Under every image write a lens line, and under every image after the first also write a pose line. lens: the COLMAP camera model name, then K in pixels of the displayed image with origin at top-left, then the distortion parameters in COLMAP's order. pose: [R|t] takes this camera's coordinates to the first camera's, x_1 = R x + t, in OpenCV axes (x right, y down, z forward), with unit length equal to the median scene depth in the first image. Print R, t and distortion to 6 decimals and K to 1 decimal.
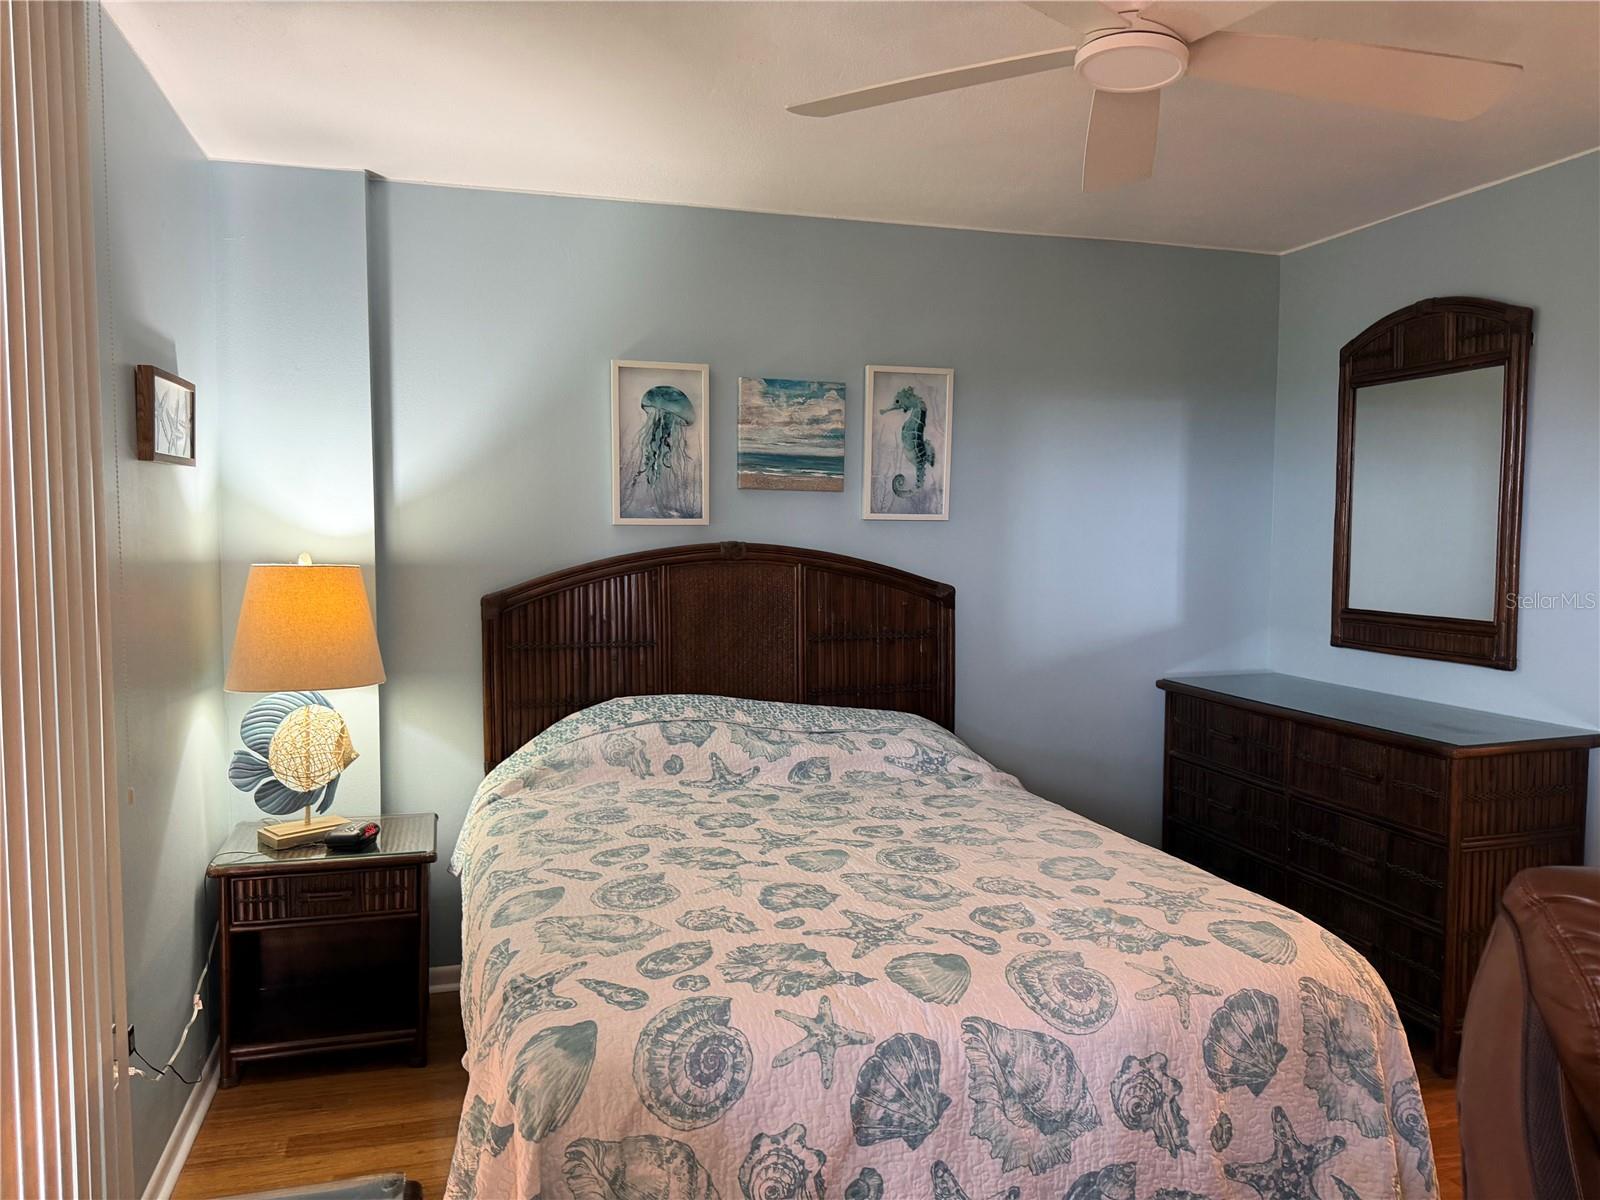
lens RADIAL K [[1135.8, 0, 793.3], [0, 1135.8, 609.8], [0, 0, 1]] dist [0.078147, -0.011000]
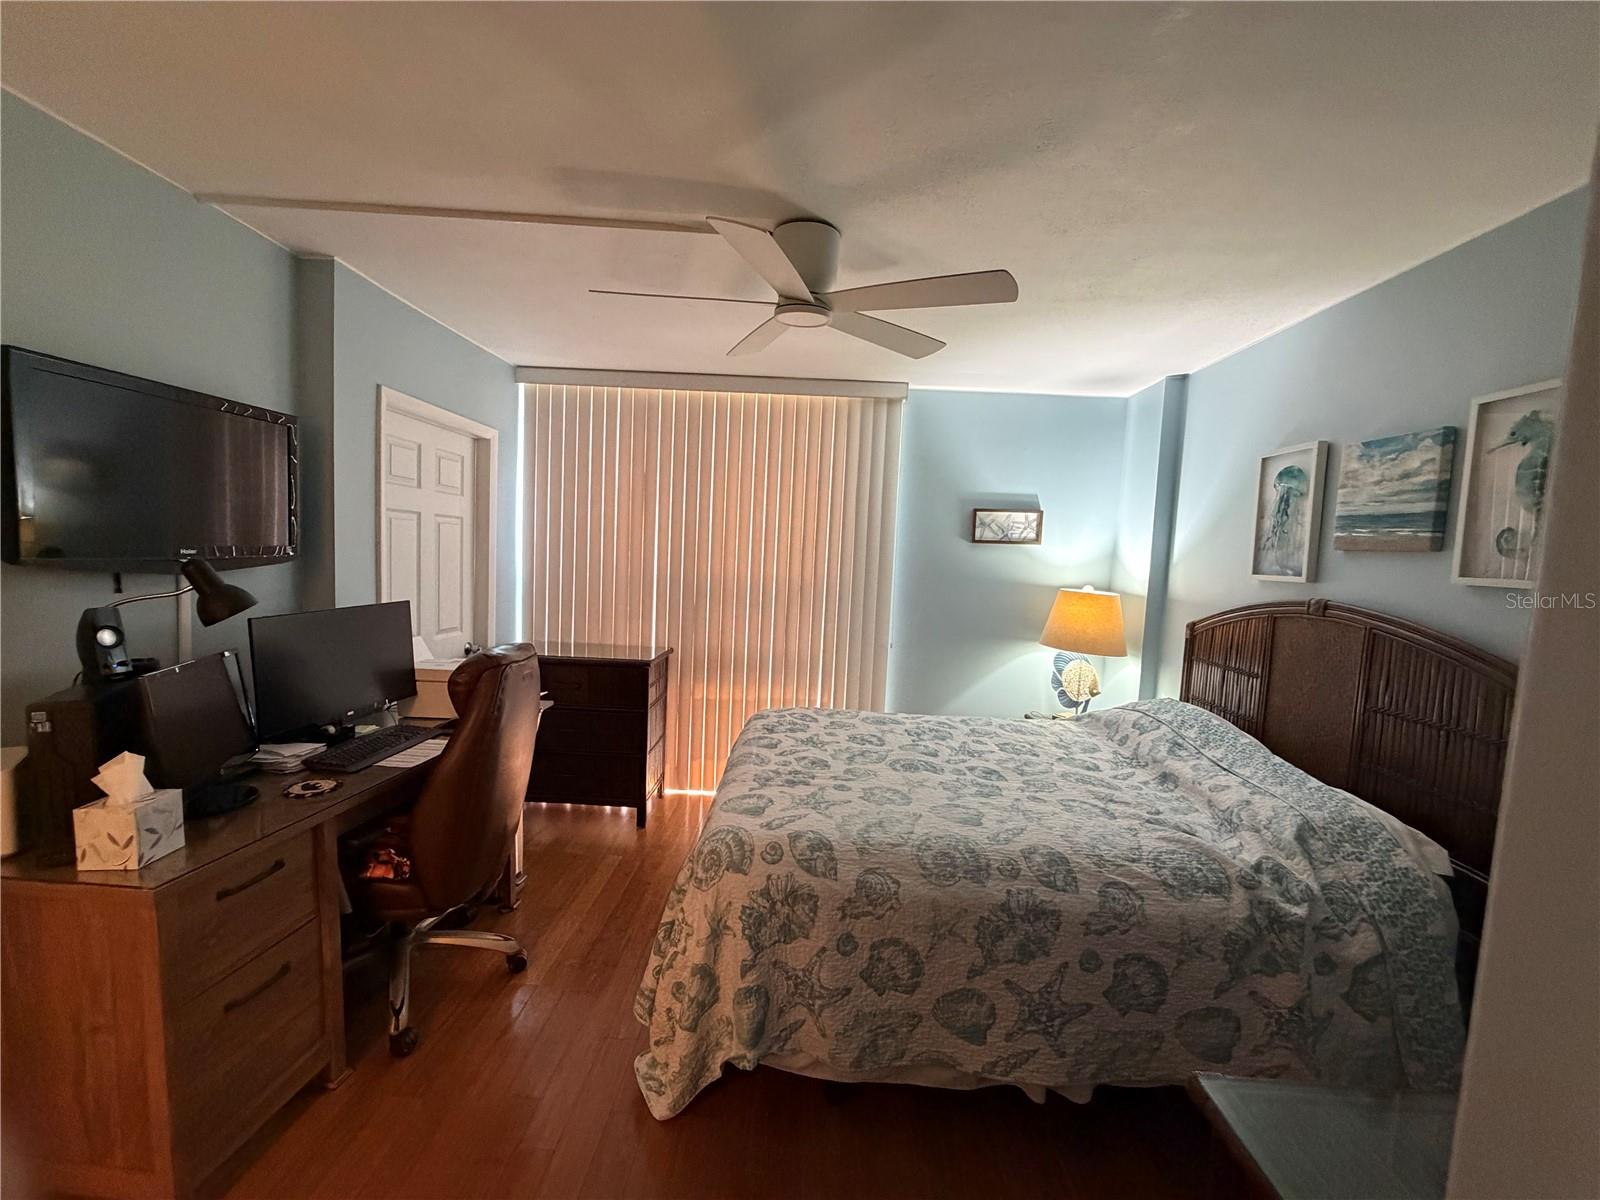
lens RADIAL K [[645.1, 0, 792.4], [0, 645.1, 594.6], [0, 0, 1]] dist [0.001921, -0.000008]
pose [[-0.318446, 0.043801, -0.946928, 0.700509], [-0.117711, 0.989373, 0.085350, -0.058719], [0.940604, 0.138643, -0.309906, 0.732999]]
